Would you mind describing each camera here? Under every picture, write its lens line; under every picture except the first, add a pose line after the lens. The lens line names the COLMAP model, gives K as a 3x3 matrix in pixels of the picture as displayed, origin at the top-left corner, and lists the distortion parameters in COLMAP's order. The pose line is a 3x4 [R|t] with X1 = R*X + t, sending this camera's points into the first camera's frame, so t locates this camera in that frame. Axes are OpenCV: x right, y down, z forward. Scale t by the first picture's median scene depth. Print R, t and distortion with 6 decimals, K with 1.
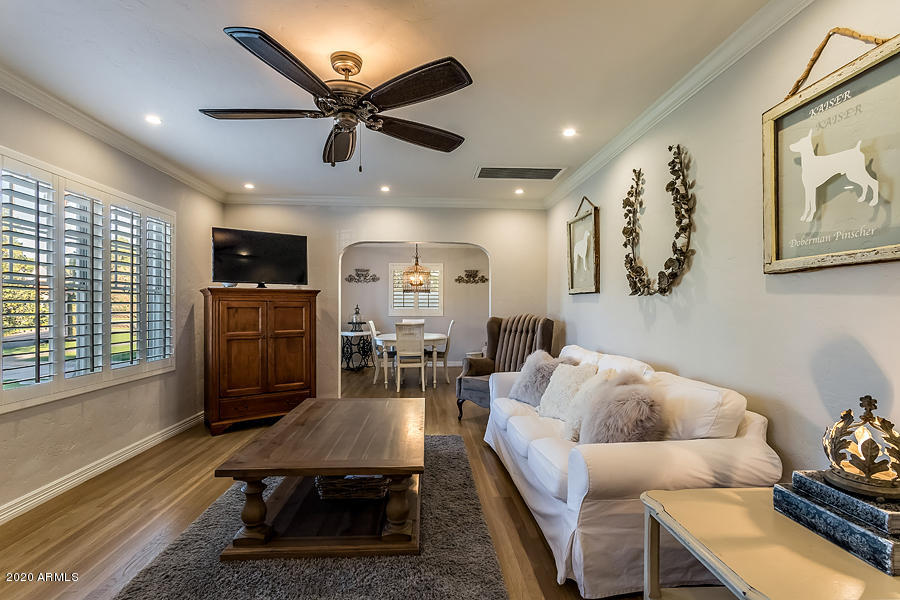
lens RADIAL K [[433.1, 0, 450.0], [0, 433.1, 307.6], [0, 0, 1]] dist [0.002716, 0.000750]
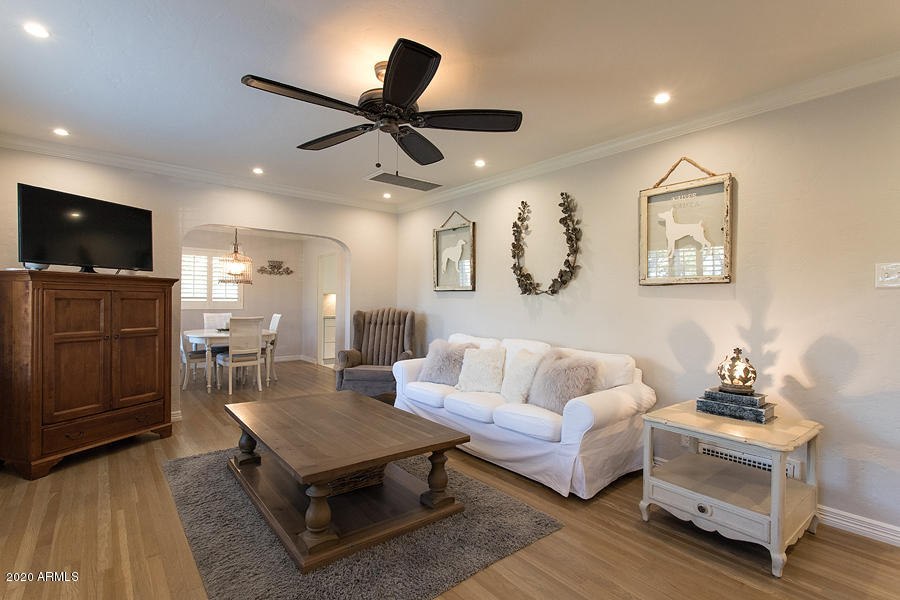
lens RADIAL K [[427.7, 0, 450.0], [0, 427.7, 300.0], [0, 0, 1]] dist [0.002142, 0.000436]
pose [[0.811635, 0.011120, 0.584059, -0.436629], [-0.010877, 0.999933, -0.003923, -0.002414], [-0.584063, -0.003169, 0.811702, 0.037513]]
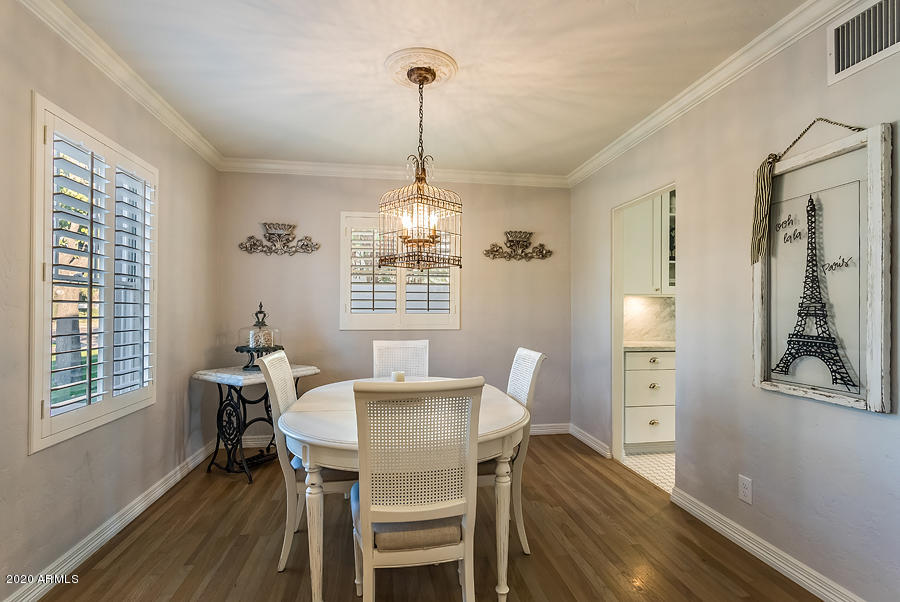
lens RADIAL K [[433.1, 0, 450.0], [0, 433.1, 308.6], [0, 0, 1]] dist [0.002716, 0.000750]
pose [[0.996111, 0.002833, 0.088065, -0.155141], [-0.002236, 0.999974, -0.006882, 0.001403], [-0.088082, 0.006658, 0.996091, 1.255585]]
